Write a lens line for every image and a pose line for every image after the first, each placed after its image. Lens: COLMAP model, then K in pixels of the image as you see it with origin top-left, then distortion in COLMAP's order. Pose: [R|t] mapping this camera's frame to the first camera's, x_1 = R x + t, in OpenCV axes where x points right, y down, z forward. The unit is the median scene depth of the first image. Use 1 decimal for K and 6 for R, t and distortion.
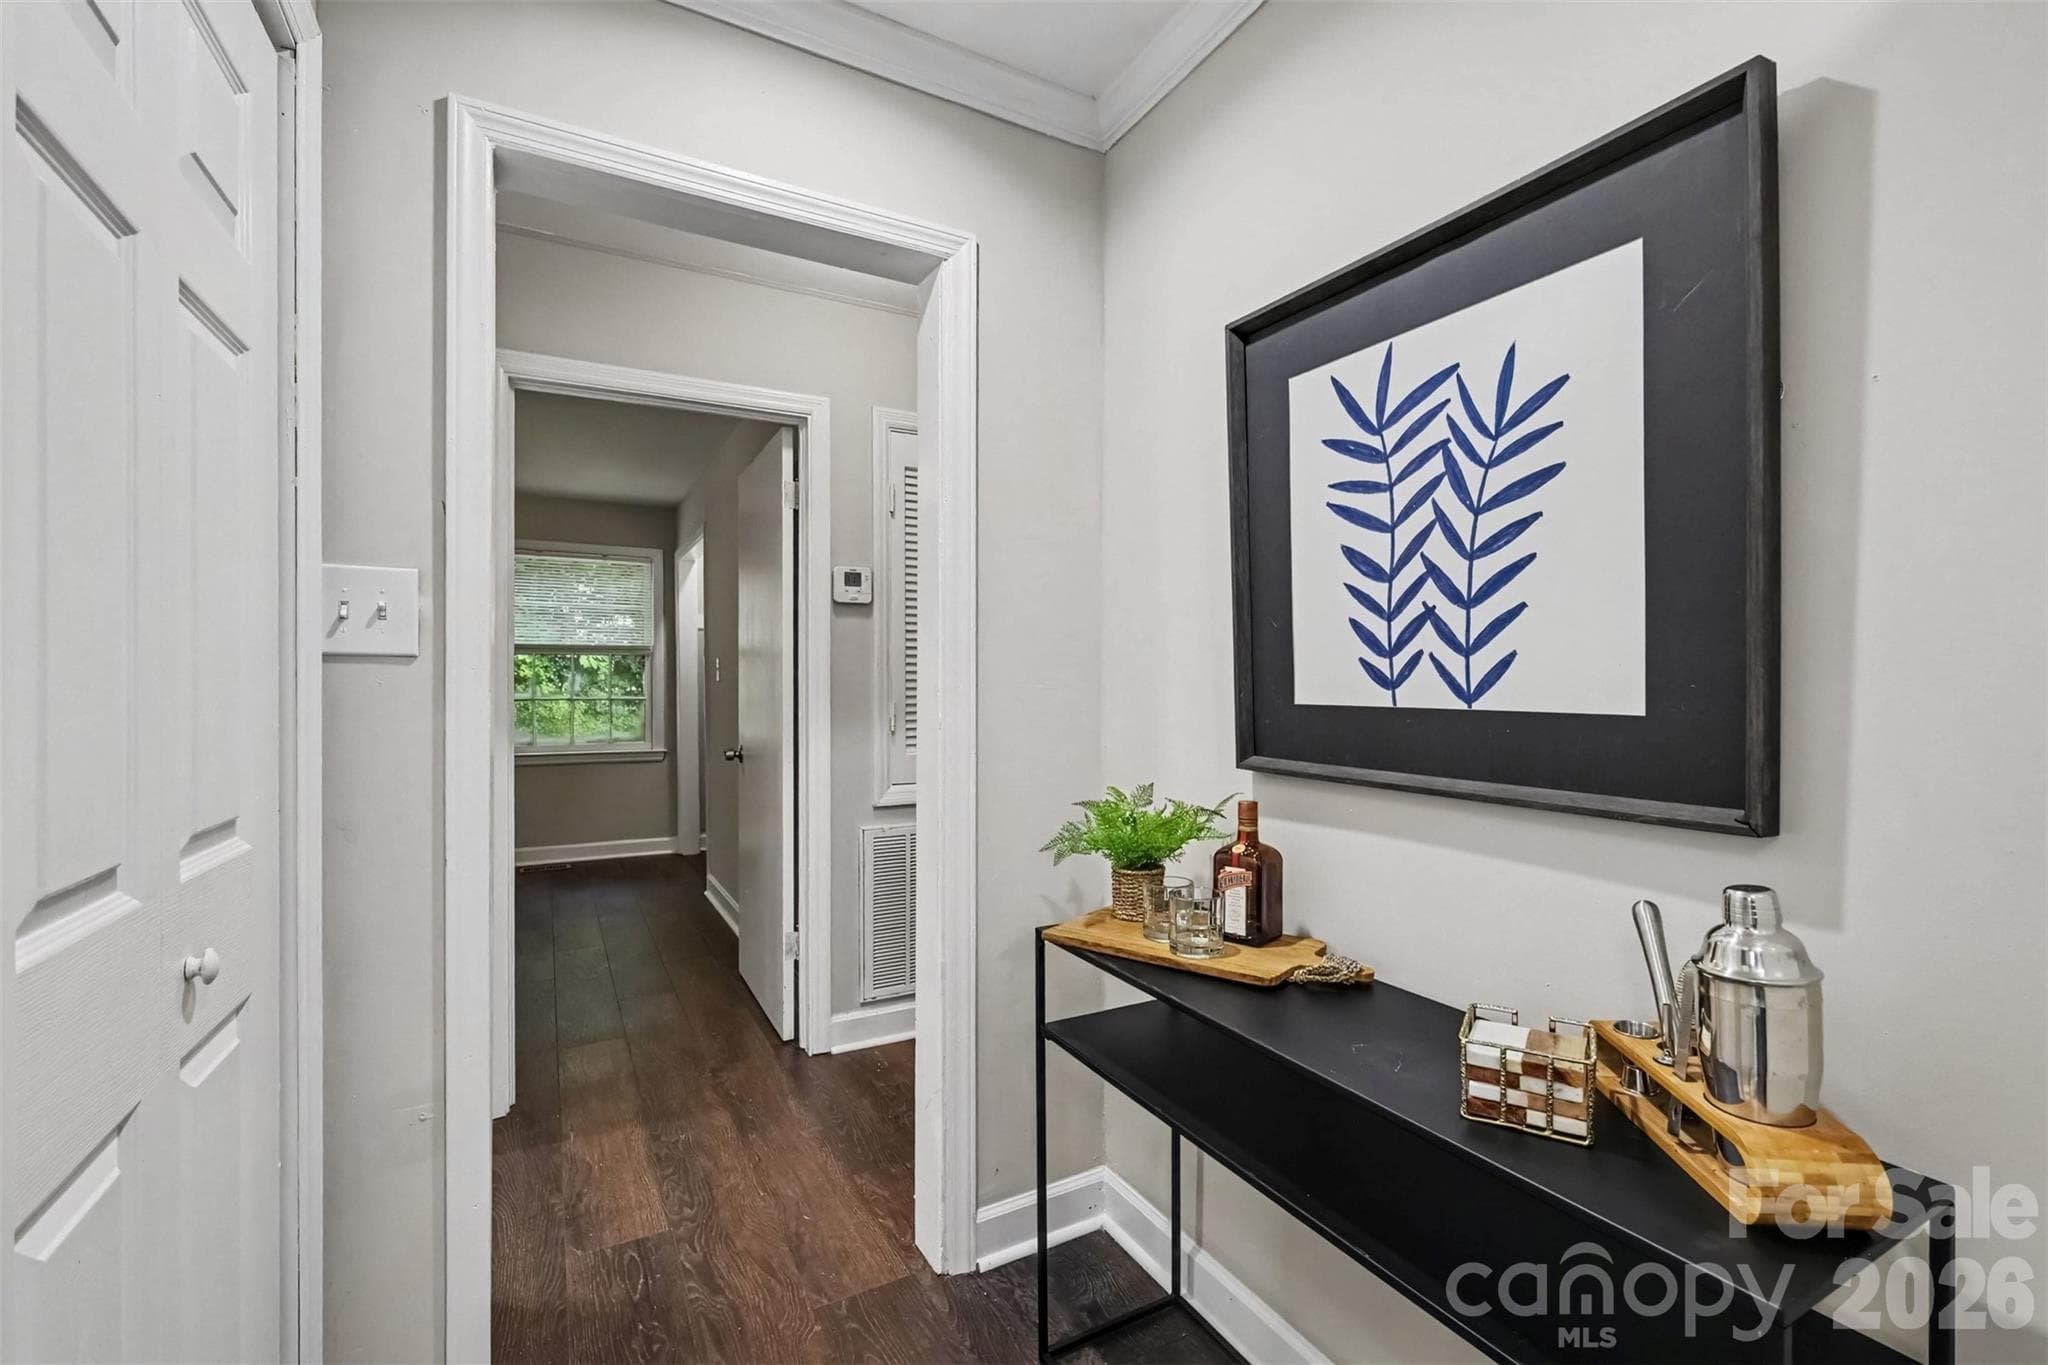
lens RADIAL K [[900.5, 0, 1038.3], [0, 900.5, 710.3], [0, 0, 1]] dist [0.004101, 0.000426]
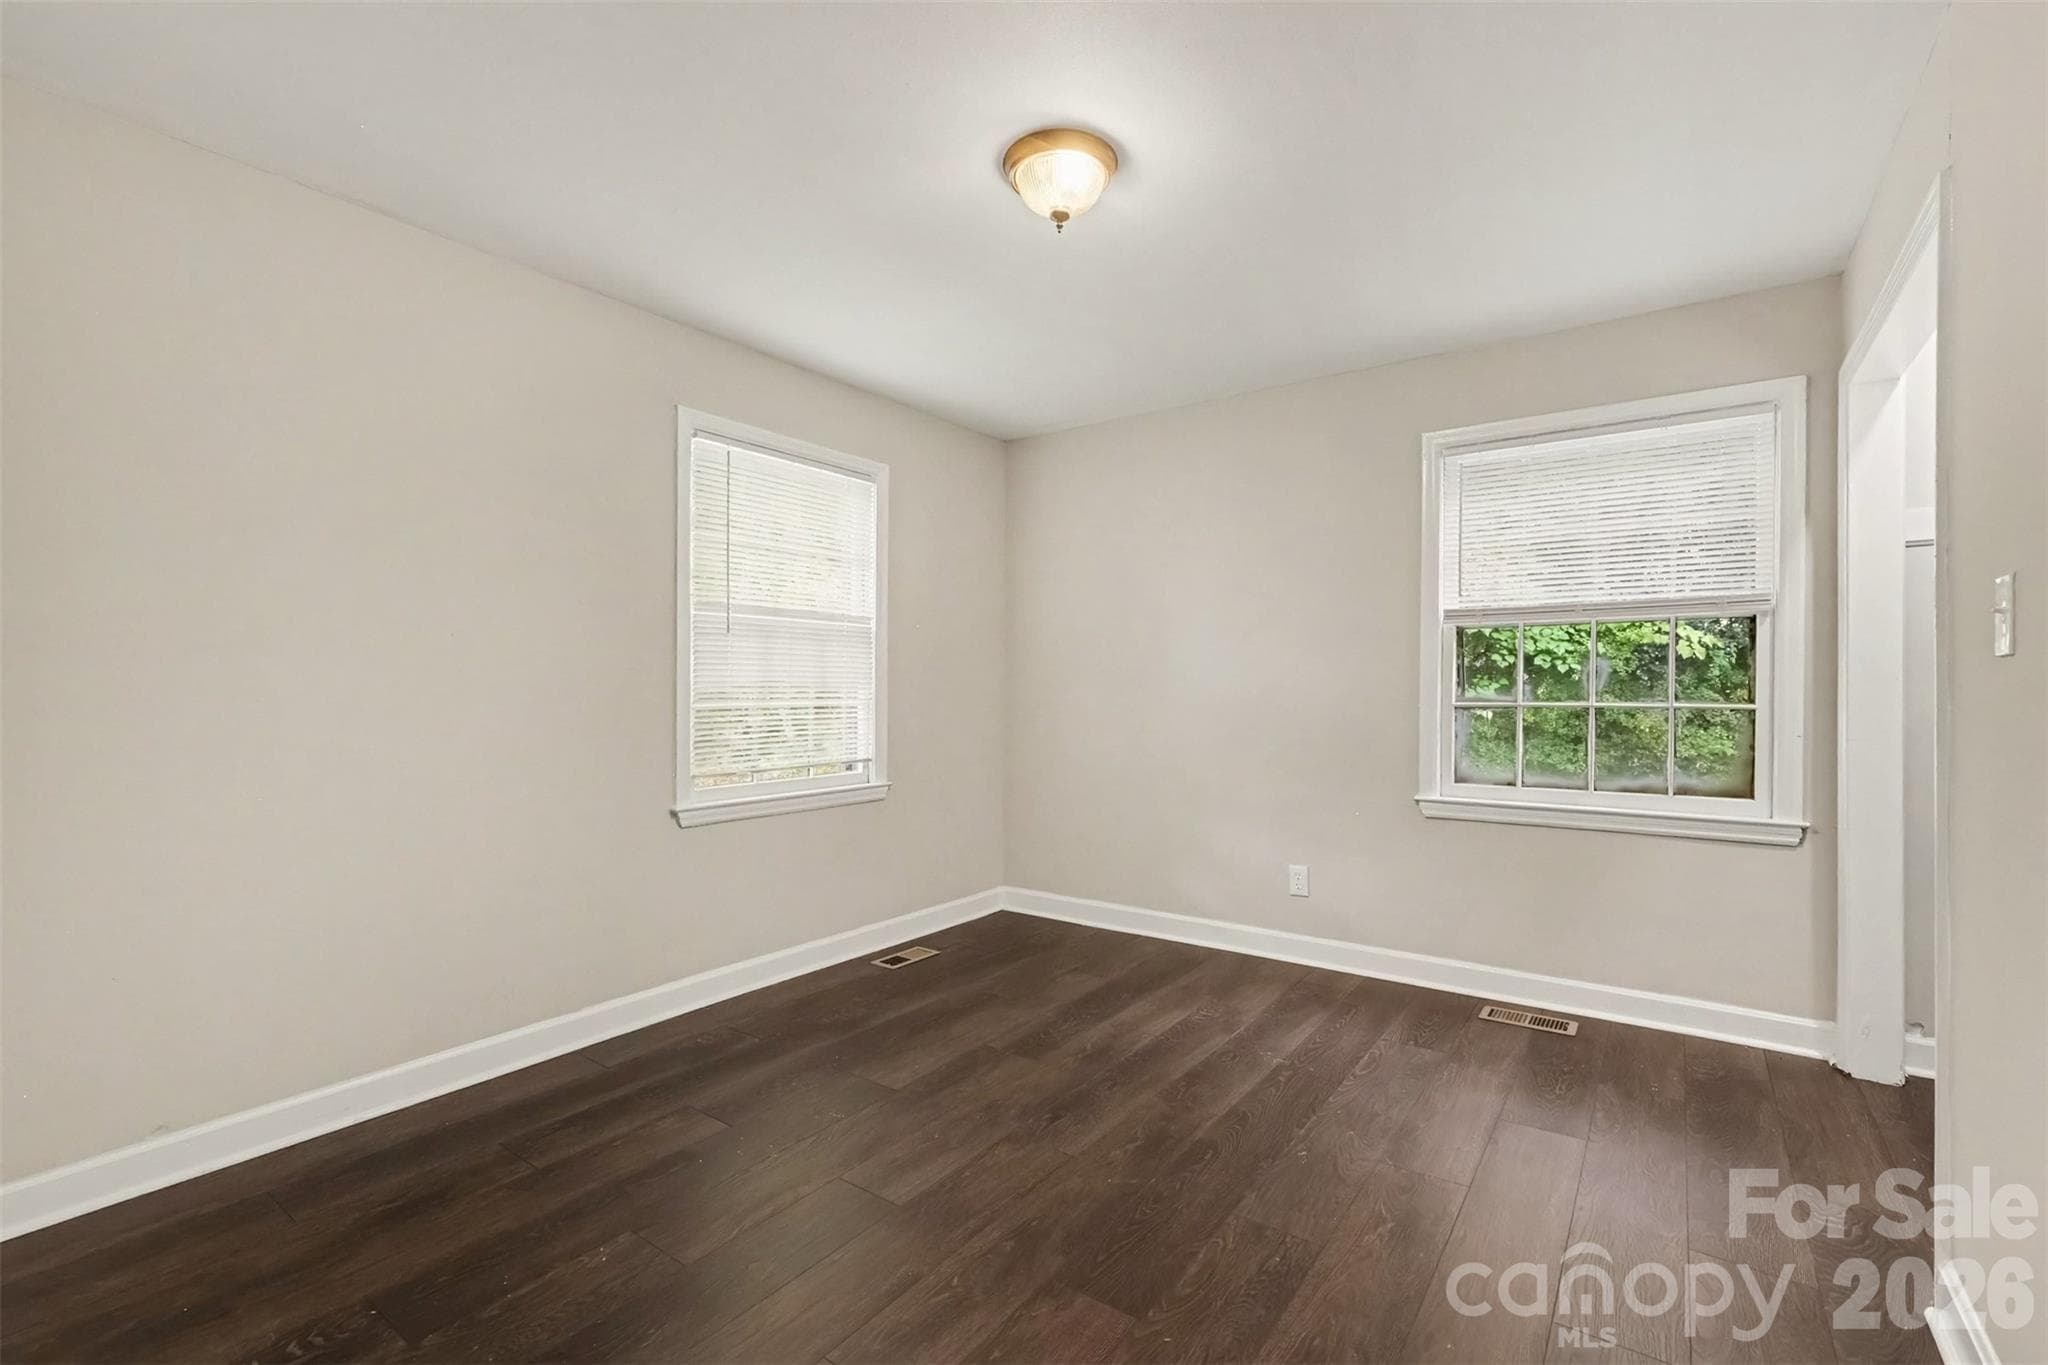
lens RADIAL K [[900.5, 0, 1016.0], [0, 900.5, 681.3], [0, 0, 1]] dist [0.004101, 0.000426]
pose [[0.422257, -0.004478, -0.906465, -0.748815], [-0.026637, 0.999495, -0.017346, -0.030593], [0.906085, 0.031470, 0.421924, 1.962104]]
